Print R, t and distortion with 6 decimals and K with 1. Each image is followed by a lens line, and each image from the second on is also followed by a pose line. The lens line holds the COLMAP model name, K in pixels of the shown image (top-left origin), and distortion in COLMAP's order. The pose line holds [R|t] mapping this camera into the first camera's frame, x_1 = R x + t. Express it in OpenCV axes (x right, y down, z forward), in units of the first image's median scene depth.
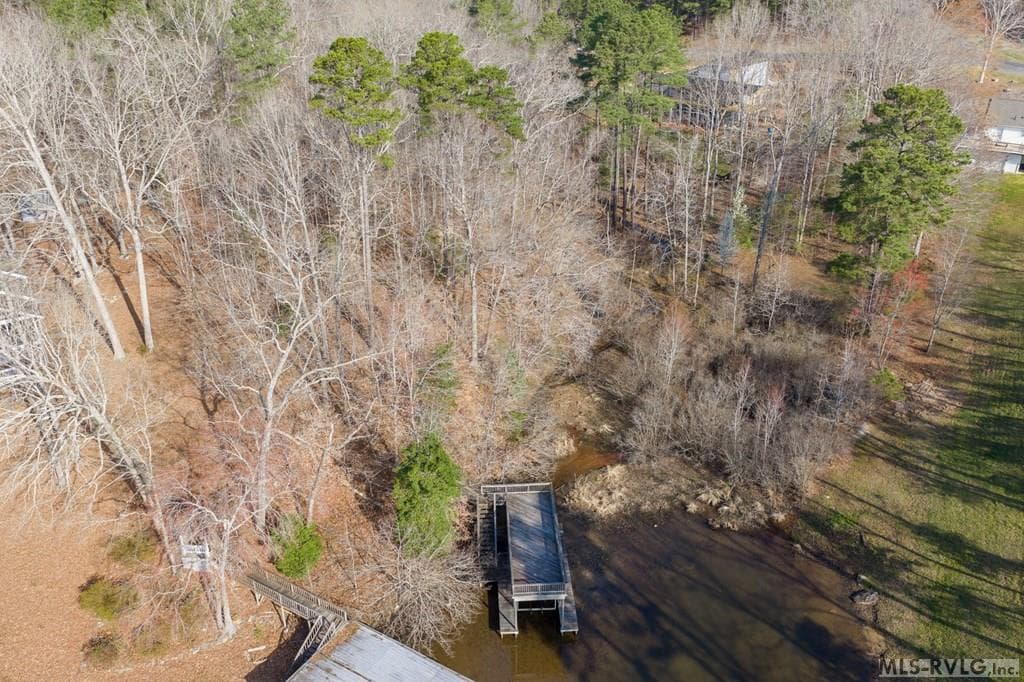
lens RADIAL K [[844.6, 0, 512.0], [0, 844.6, 341.0], [0, 0, 1]] dist [0.013528, -0.019552]
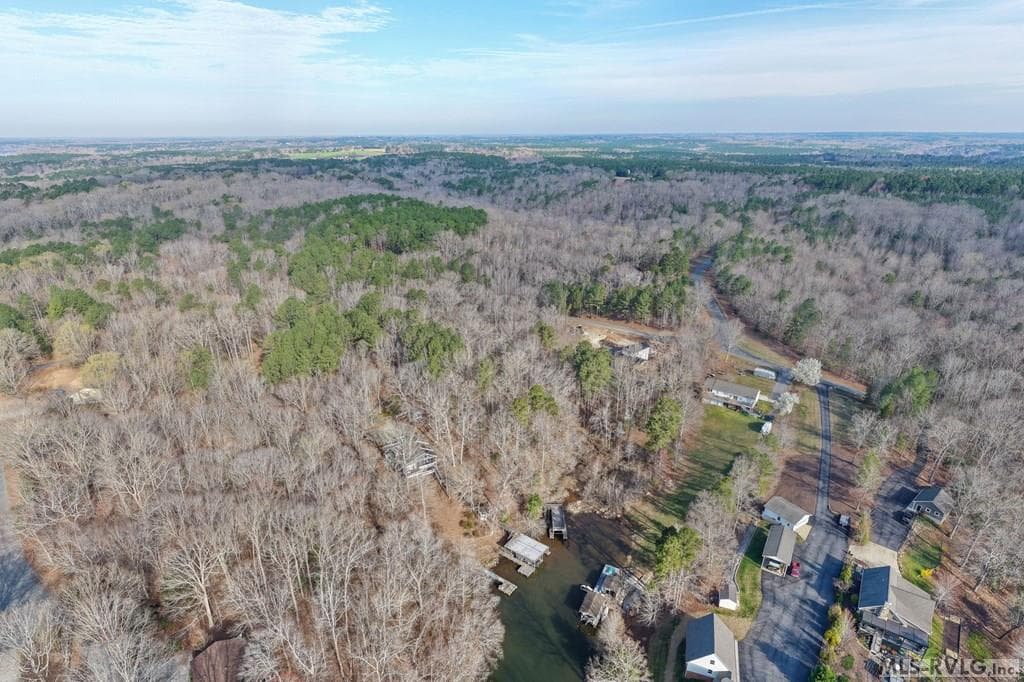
lens RADIAL K [[528.6, 0, 503.2], [0, 528.6, 380.5], [0, 0, 1]] dist [-0.001674, -0.000647]
pose [[0.996676, 0.037023, -0.072569, -0.076846], [-0.040025, 0.998384, -0.040351, -0.321520], [0.070958, 0.043122, 0.996547, -1.621609]]
